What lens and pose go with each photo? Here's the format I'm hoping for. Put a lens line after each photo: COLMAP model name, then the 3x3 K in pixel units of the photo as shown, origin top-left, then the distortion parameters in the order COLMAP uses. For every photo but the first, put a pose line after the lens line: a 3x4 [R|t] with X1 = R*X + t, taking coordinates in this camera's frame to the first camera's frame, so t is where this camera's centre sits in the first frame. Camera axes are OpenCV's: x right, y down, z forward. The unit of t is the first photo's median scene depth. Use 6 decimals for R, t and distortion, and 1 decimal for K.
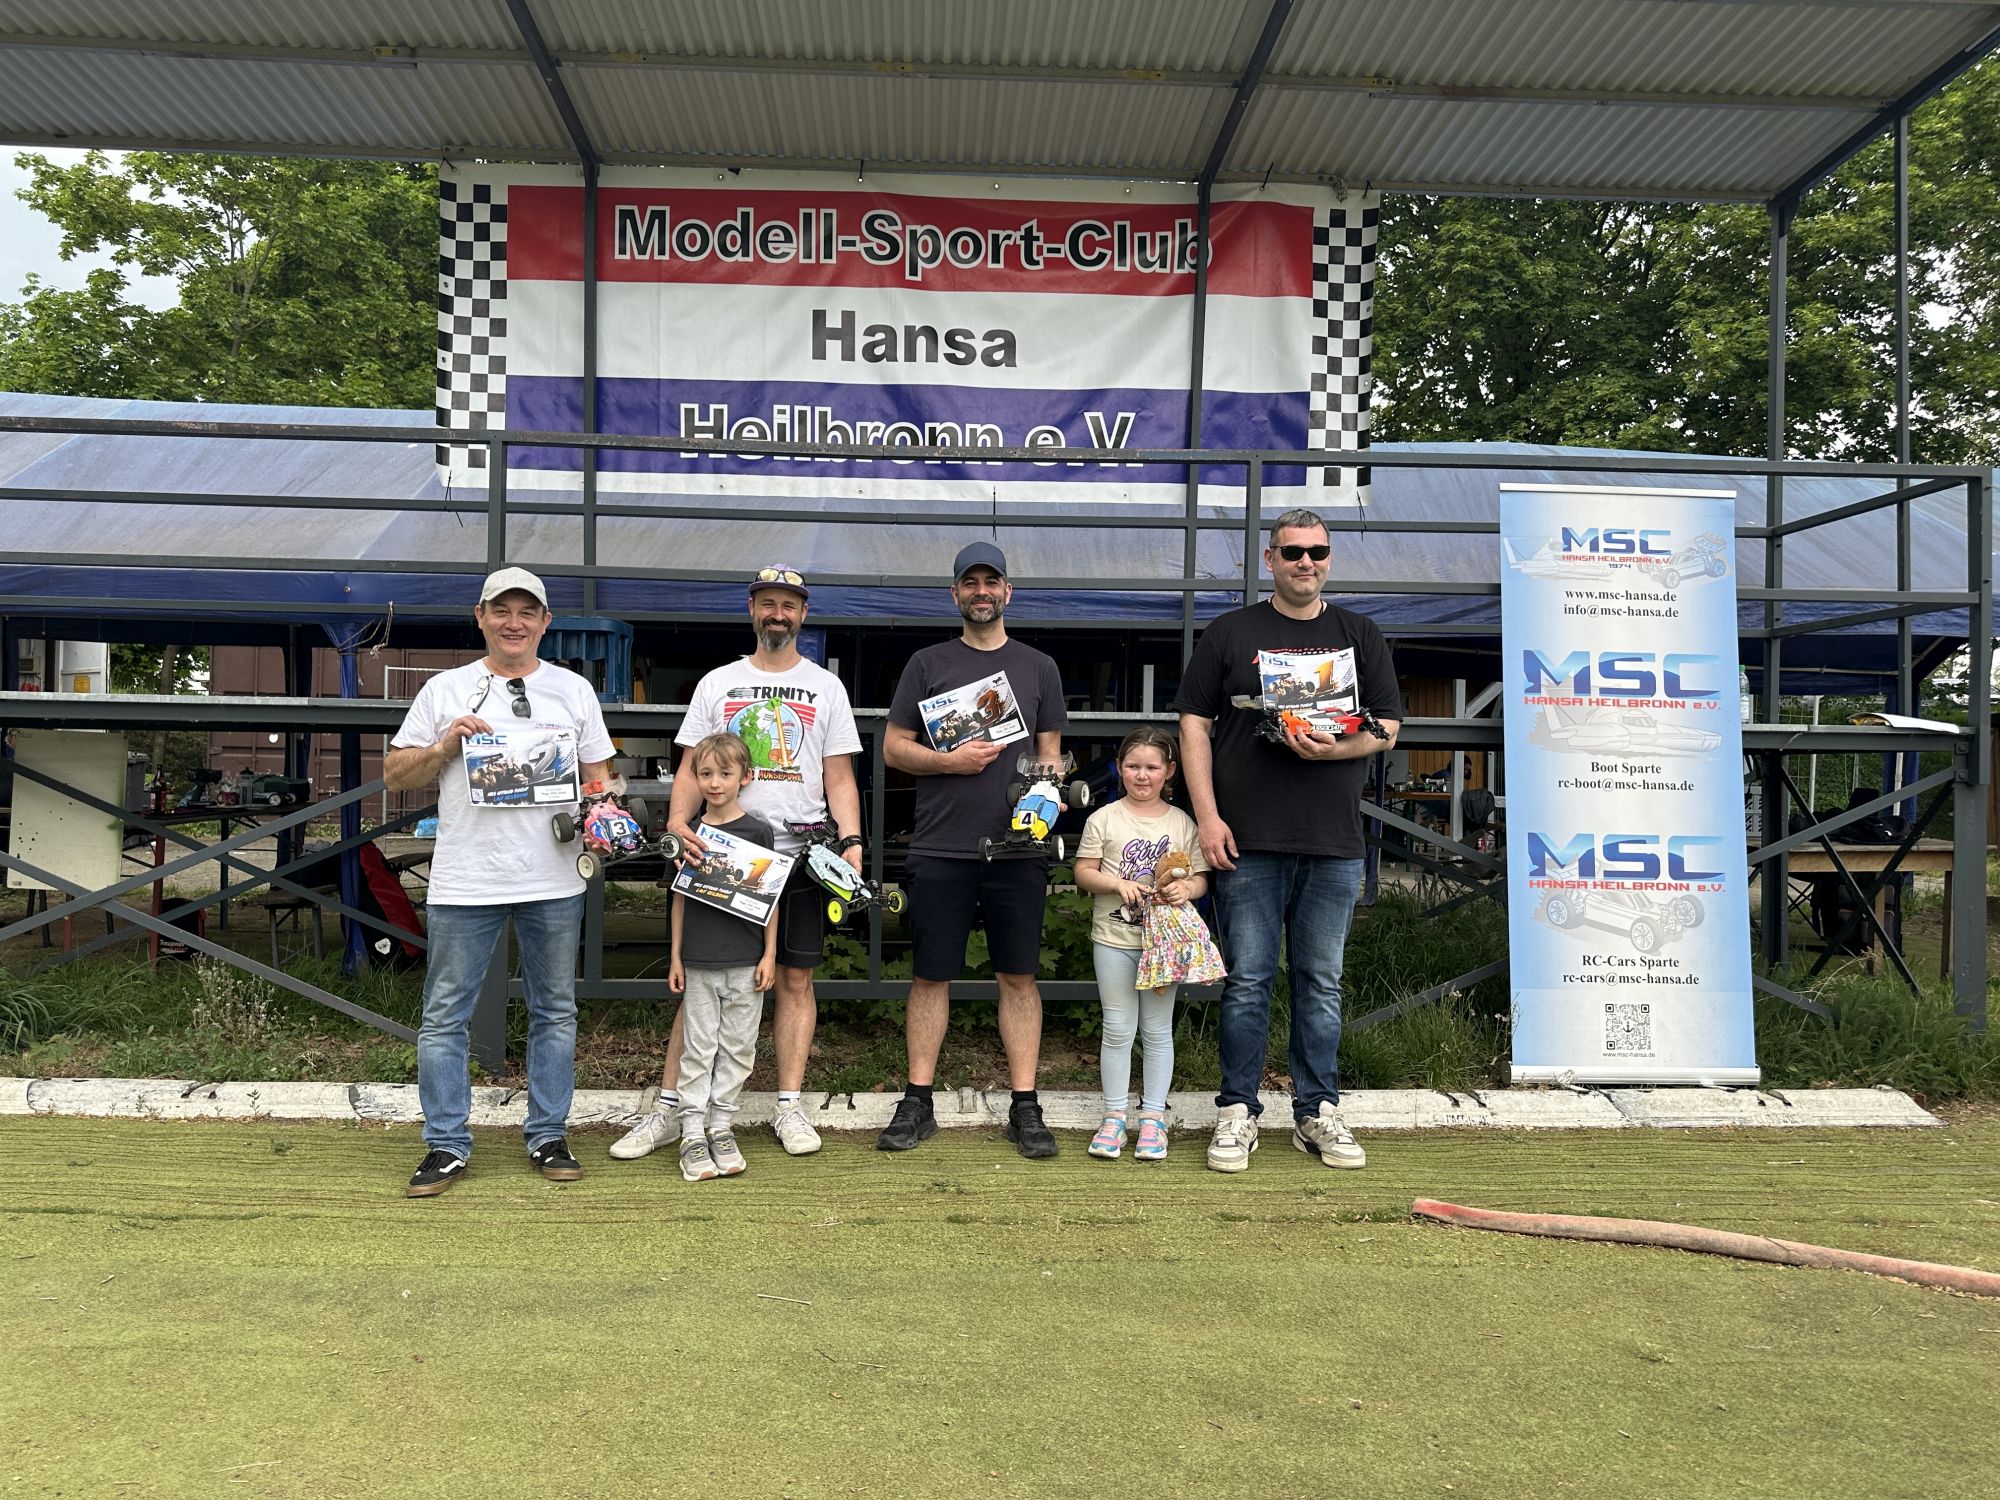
lens RADIAL K [[1402.5, 0, 1002.8], [0, 1402.5, 770.8], [0, 0, 1]] dist [0.014860, -0.018335]
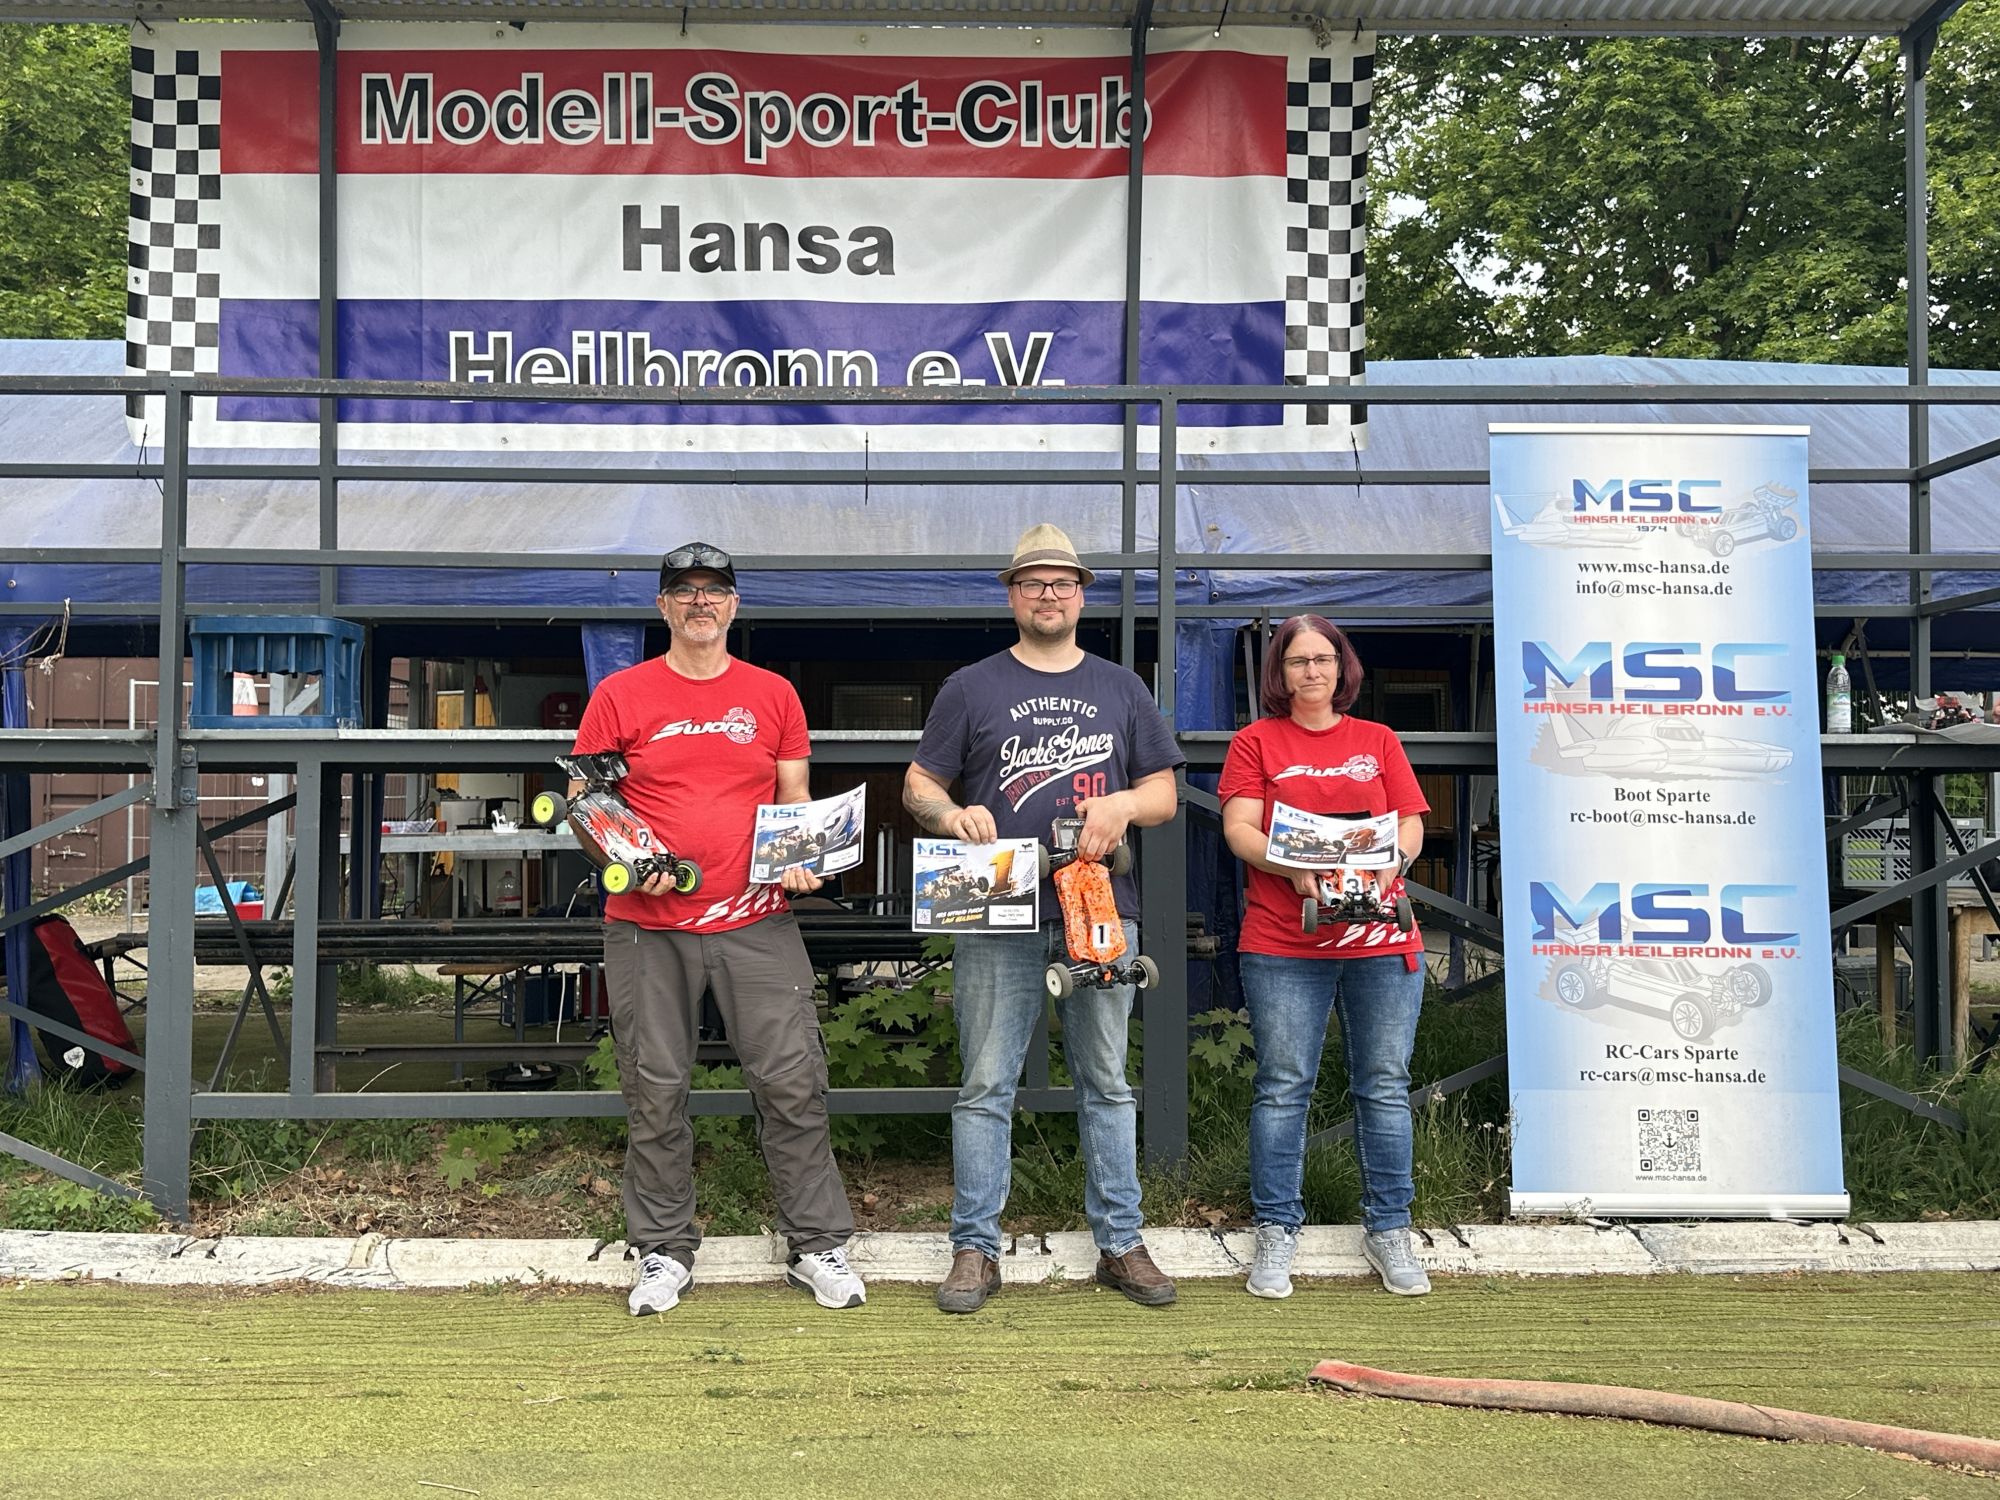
lens RADIAL K [[1981.6, 0, 1005.6], [0, 1981.6, 752.0], [0, 0, 1]] dist [0.019294, 0.000000]
pose [[0.999690, -0.014370, -0.020335, 0.097146], [0.013747, 0.999442, -0.030430, 0.001976], [0.020761, 0.030141, 0.999330, -0.062552]]
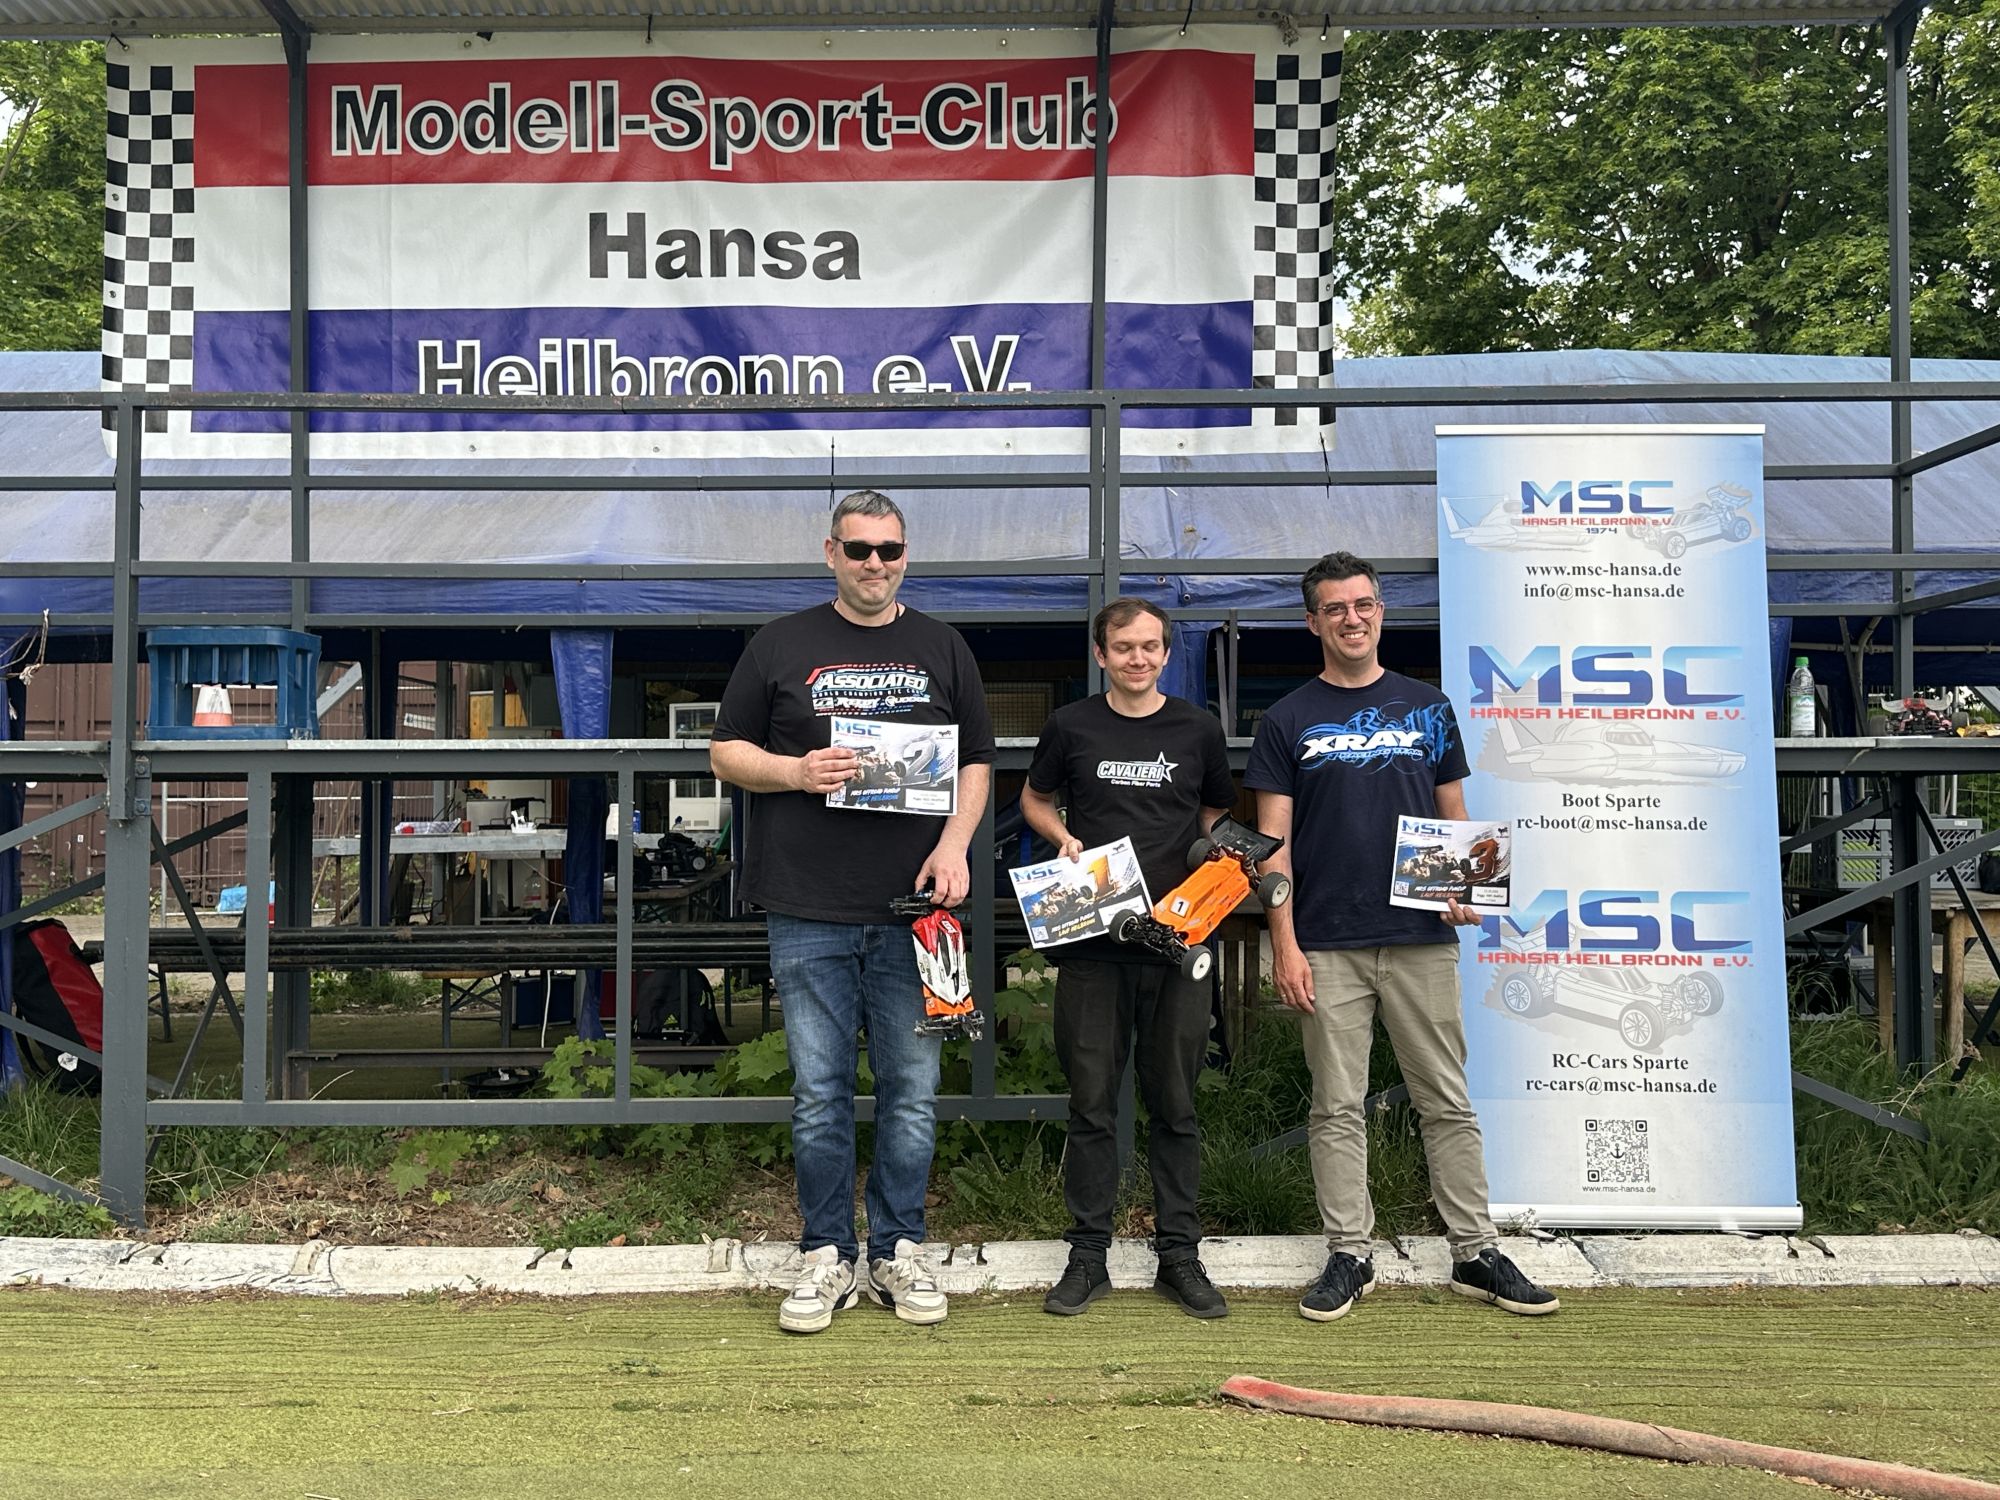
lens RADIAL K [[1981.6, 0, 997.0], [0, 1981.6, 751.8], [0, 0, 1]] dist [0.019294, 0.000000]
pose [[0.998336, -0.018566, -0.054596, 0.151557], [0.017089, 0.999479, -0.027392, -0.004209], [0.055076, 0.026413, 0.998133, -0.058220]]
